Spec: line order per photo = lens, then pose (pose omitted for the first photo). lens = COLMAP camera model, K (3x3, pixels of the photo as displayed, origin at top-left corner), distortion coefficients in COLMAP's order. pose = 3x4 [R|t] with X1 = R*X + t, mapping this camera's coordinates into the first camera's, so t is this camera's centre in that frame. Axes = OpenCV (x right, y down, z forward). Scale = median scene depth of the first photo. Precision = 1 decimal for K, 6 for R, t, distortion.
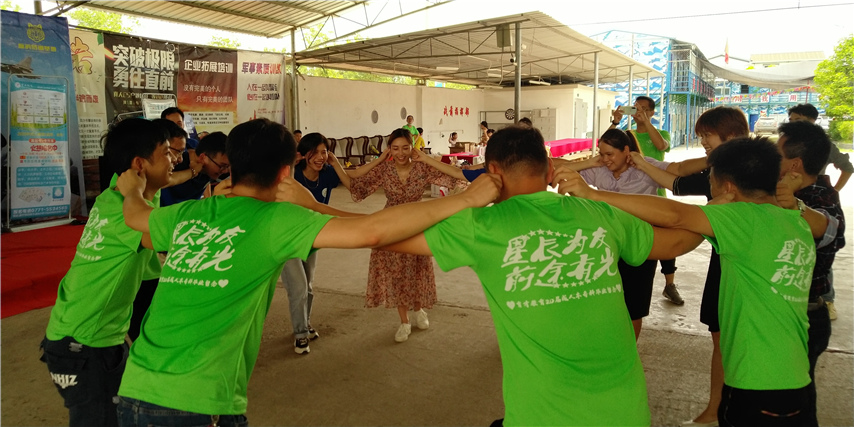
lens RADIAL K [[692.0, 0, 427.0], [0, 692.0, 213.5], [0, 0, 1]] dist [-0.028435, 0.078217]
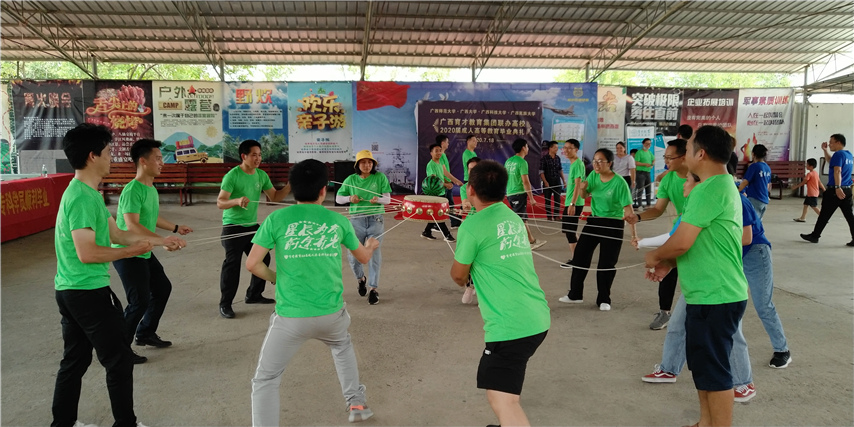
lens RADIAL K [[692.0, 0, 427.0], [0, 692.0, 213.5], [0, 0, 1]] dist [-0.028435, 0.078217]
pose [[0.513790, 0.104416, -0.851538, 0.671592], [-0.125465, 0.991039, 0.045820, 0.023123], [0.848692, 0.083296, 0.522287, -0.231801]]
